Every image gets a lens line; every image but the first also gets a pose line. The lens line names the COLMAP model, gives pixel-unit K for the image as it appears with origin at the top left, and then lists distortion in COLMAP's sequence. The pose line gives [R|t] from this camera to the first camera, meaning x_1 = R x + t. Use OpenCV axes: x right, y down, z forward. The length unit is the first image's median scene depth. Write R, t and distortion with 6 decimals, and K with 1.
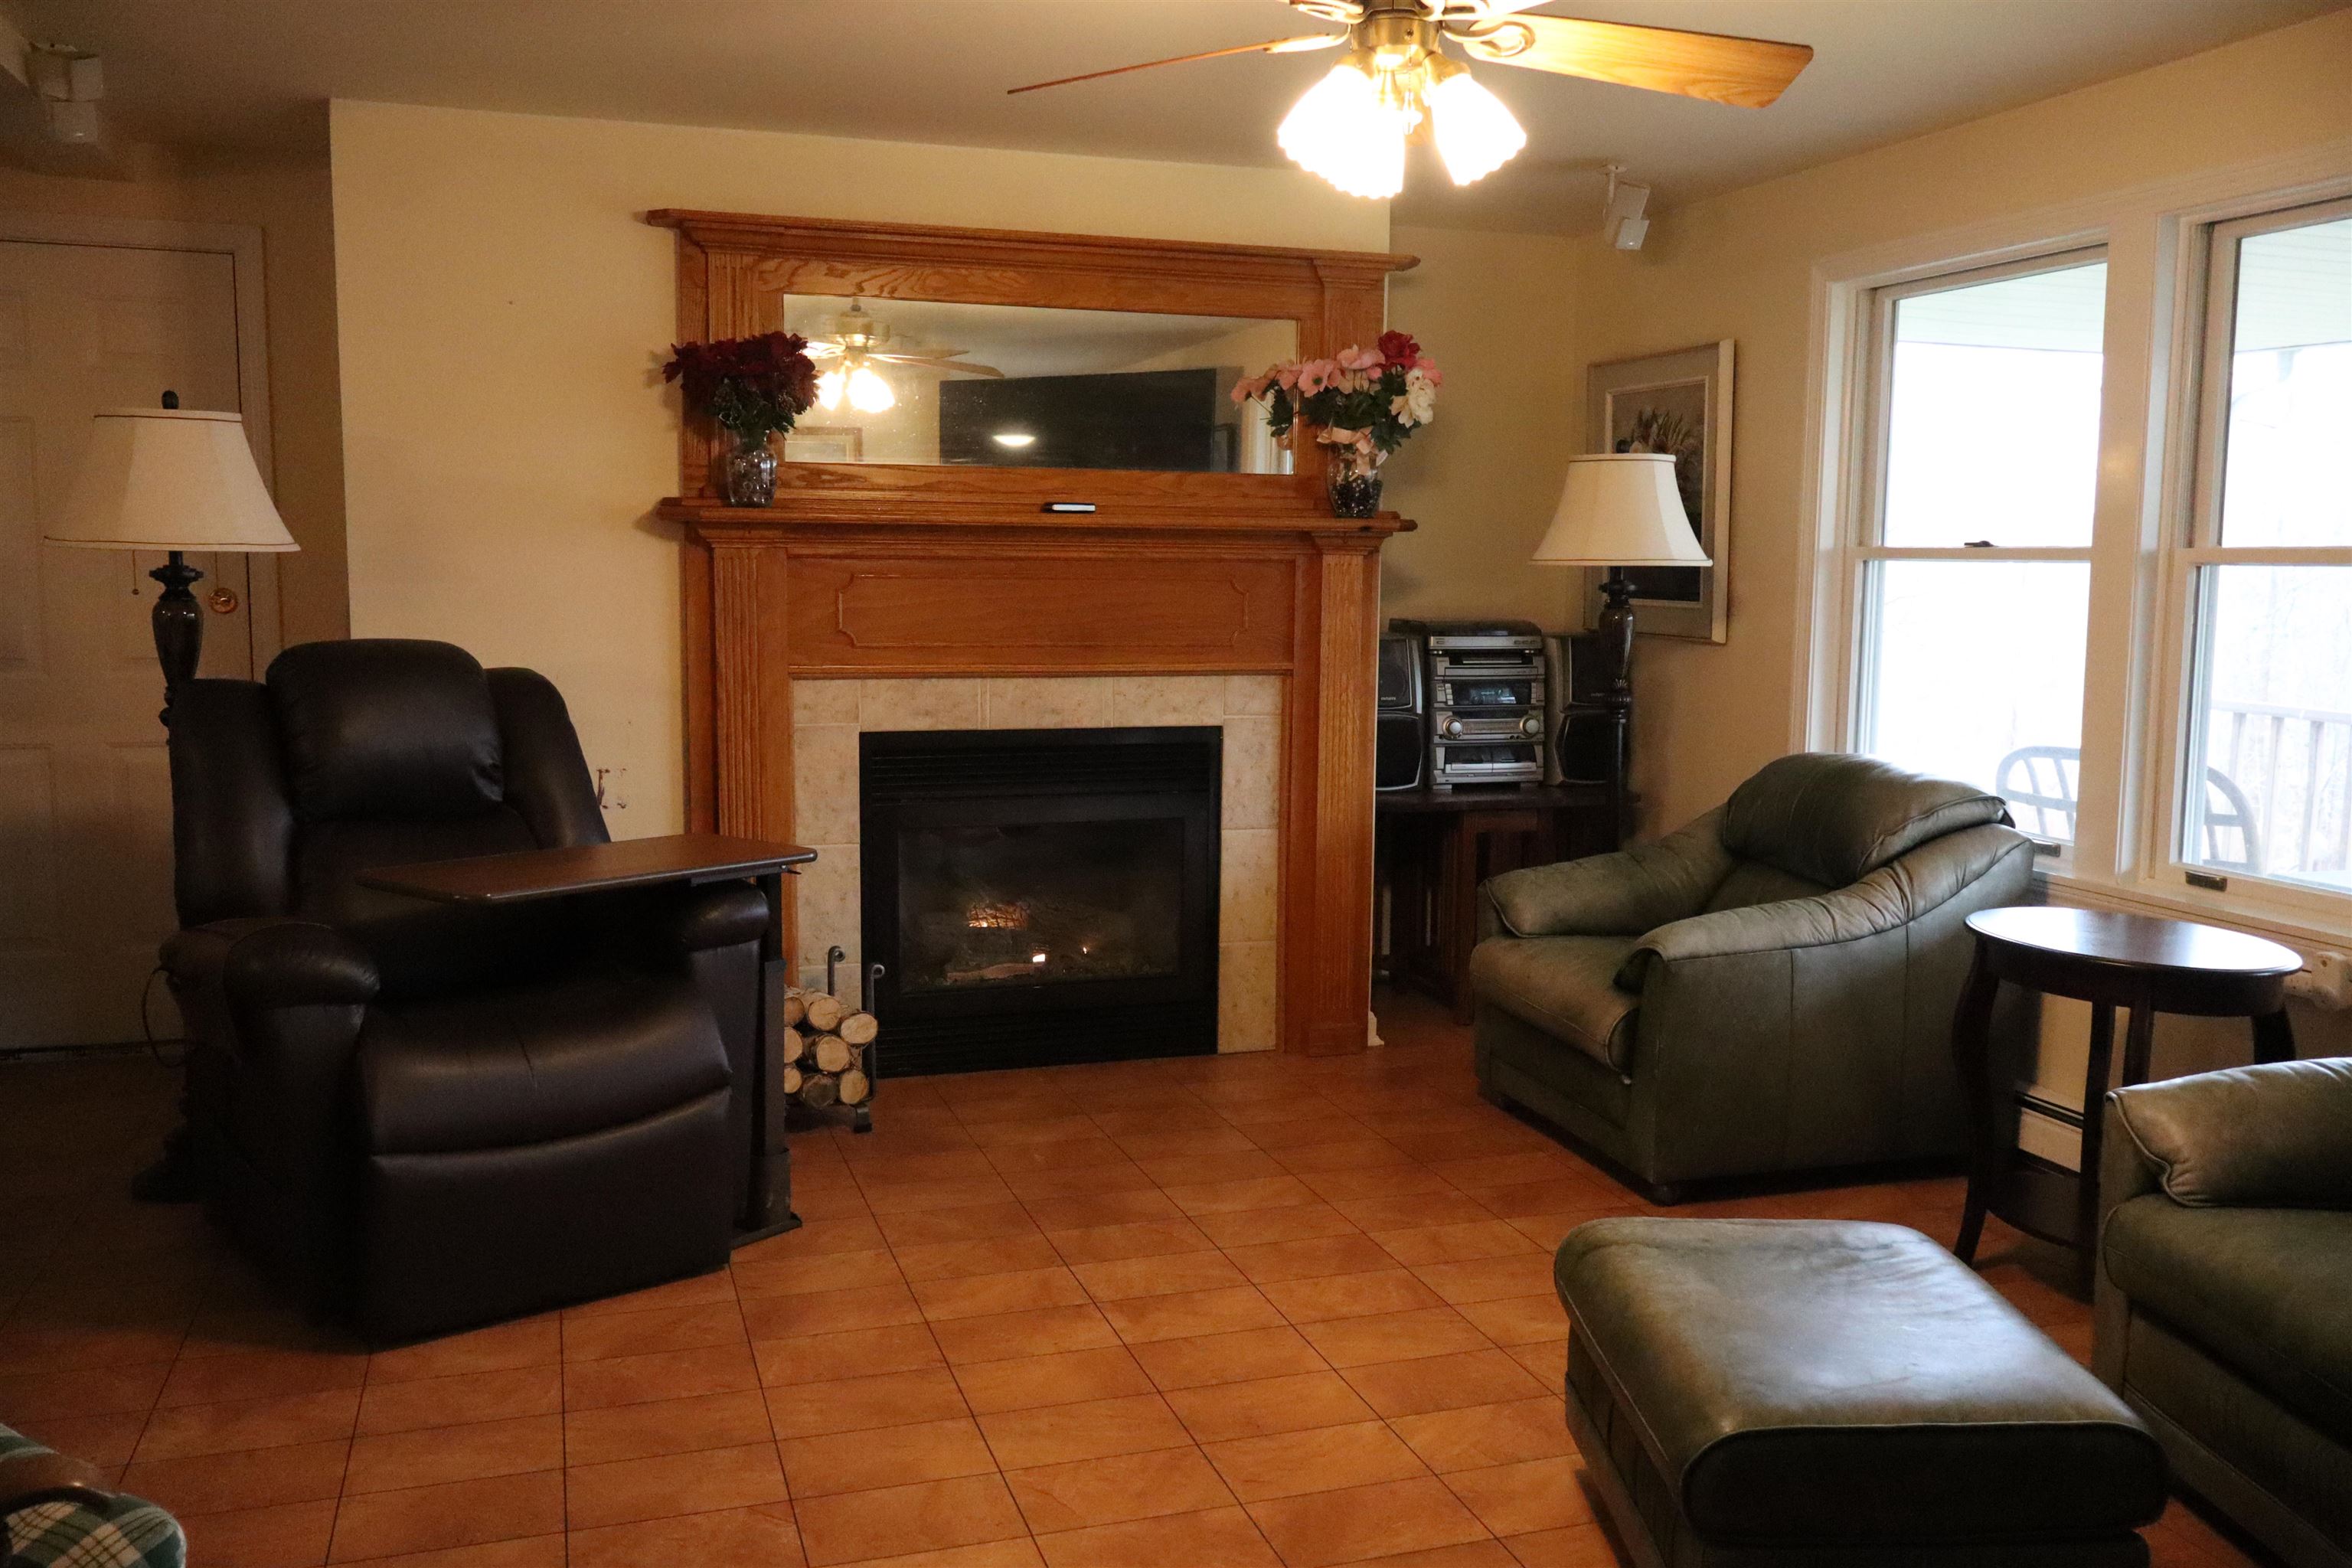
lens RADIAL K [[1950.9, 0, 1176.0], [0, 1950.9, 784.0], [0, 0, 1]] dist [-0.005229, 0.005333]
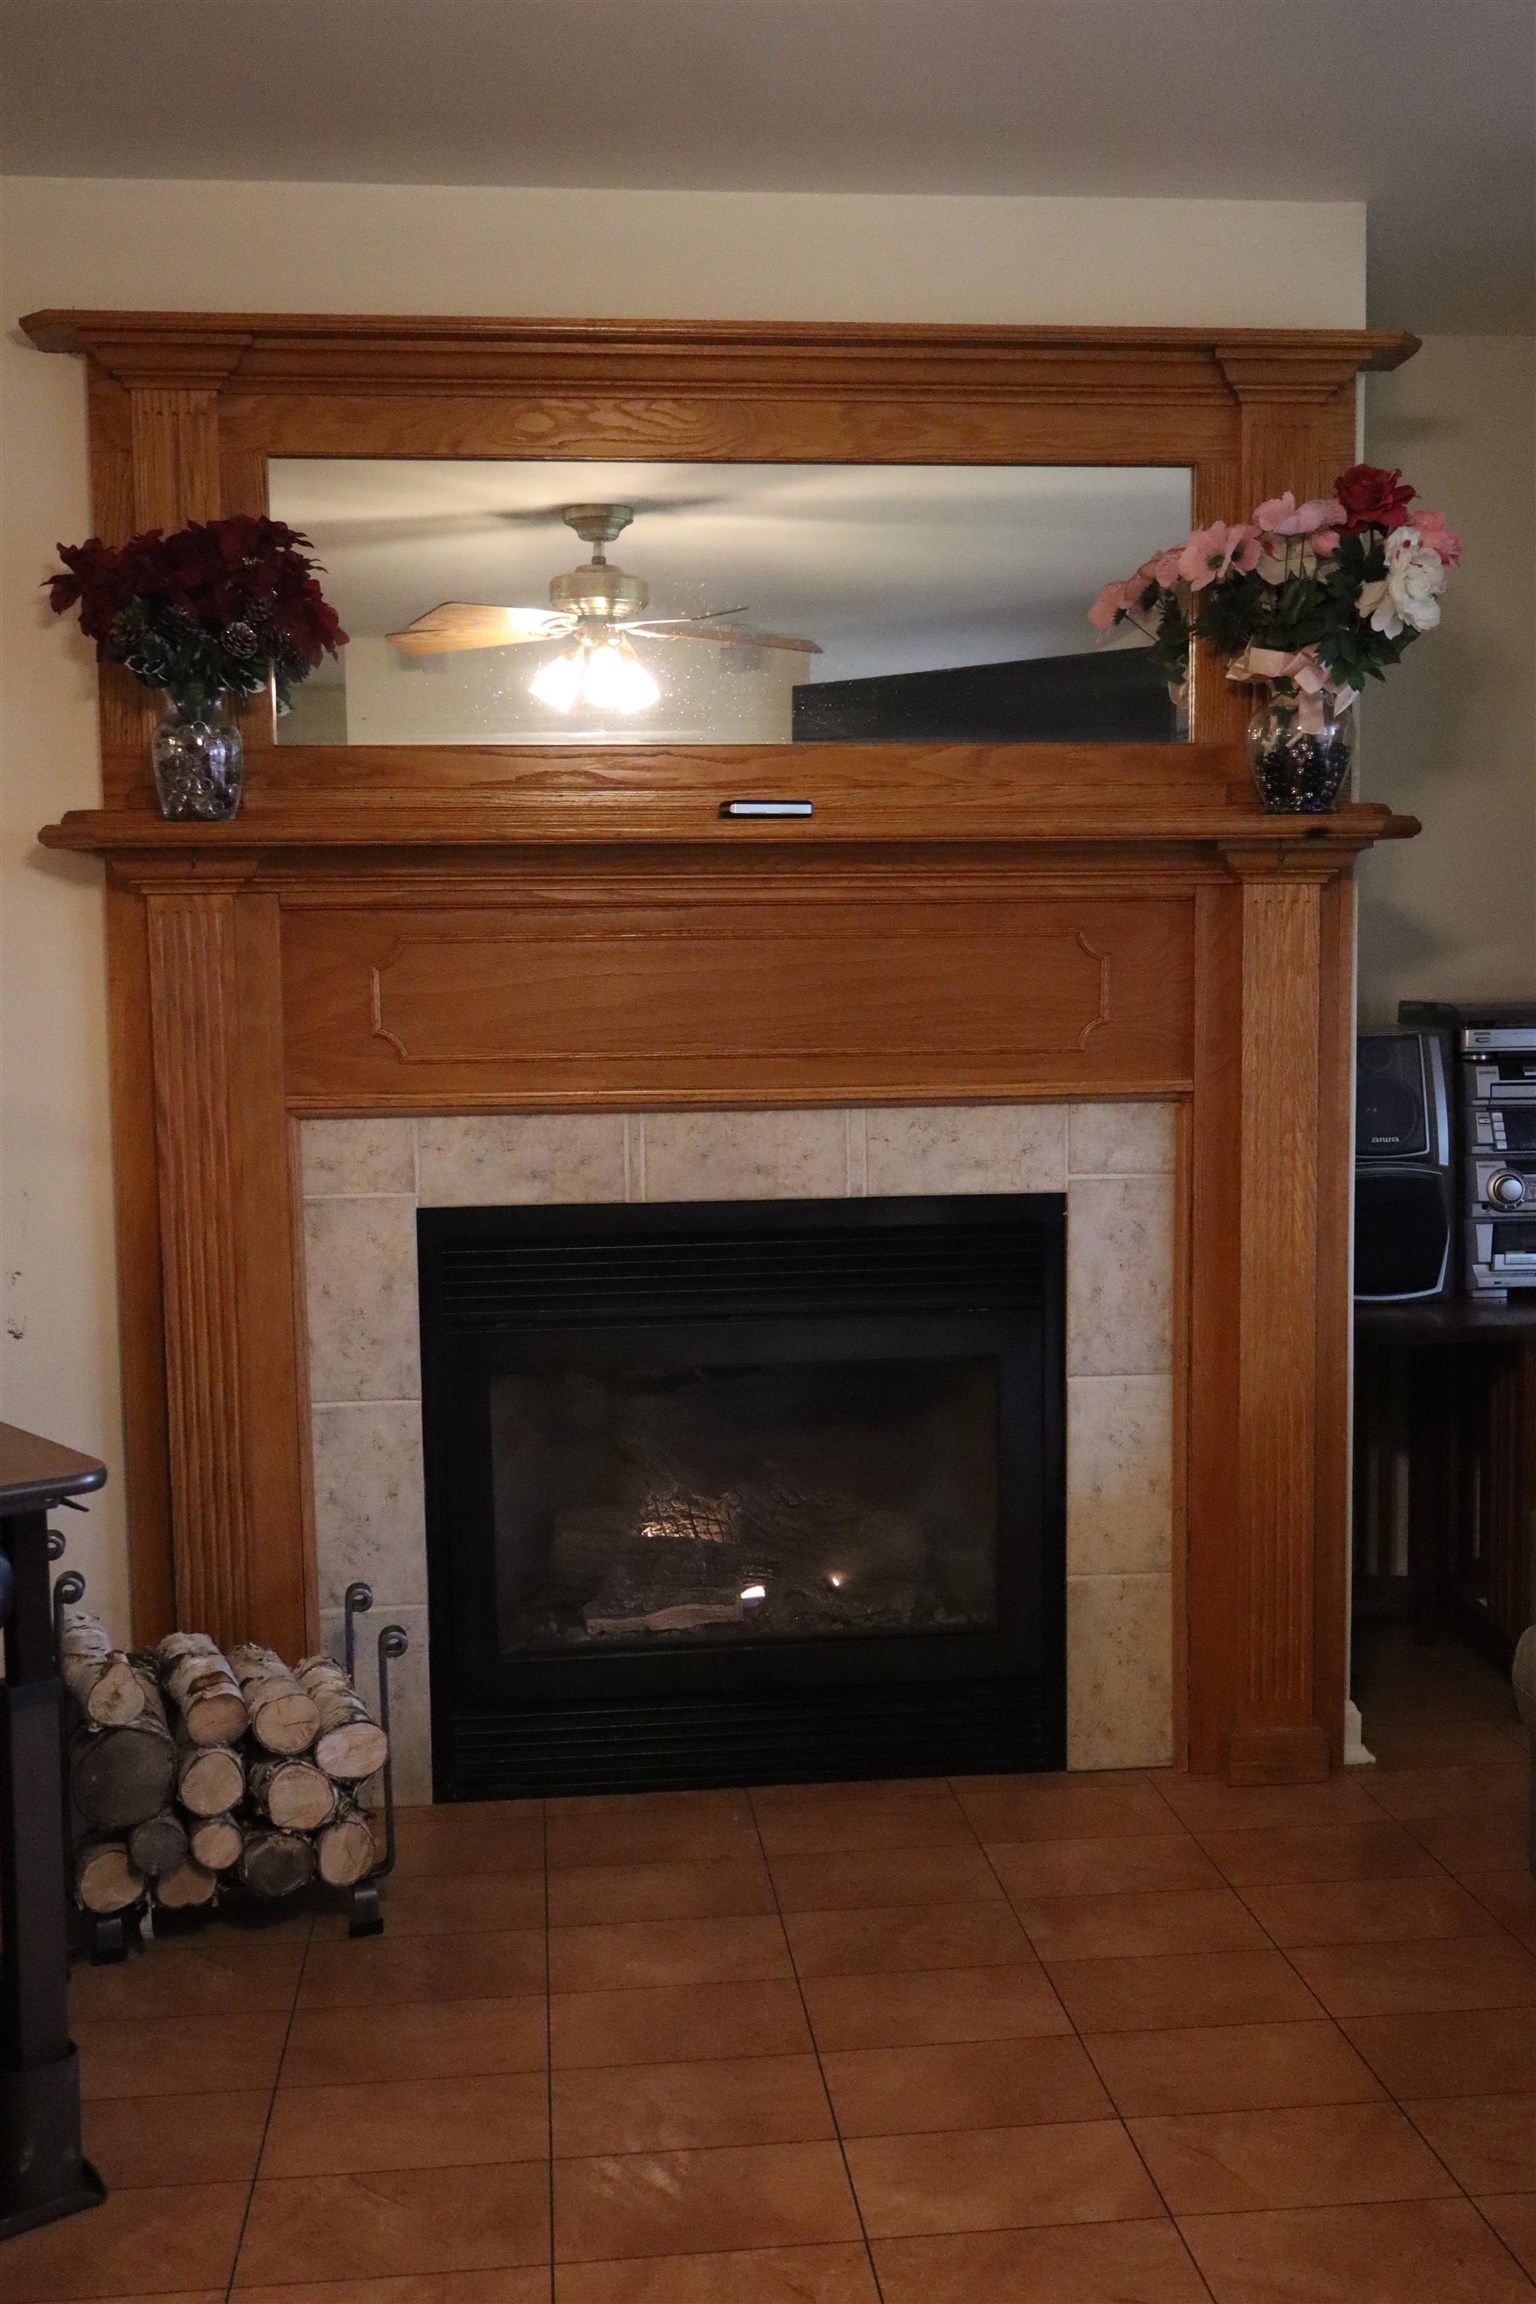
lens RADIAL K [[2285.7, 0, 768.0], [0, 2285.7, 1152.0], [0, 0, 1]] dist [-0.003764, 0.003687]
pose [[0.978029, -0.005263, -0.208404, 0.079665], [-0.000943, 0.999559, -0.029666, -0.022525], [0.208468, 0.029211, 0.977593, 0.346164]]
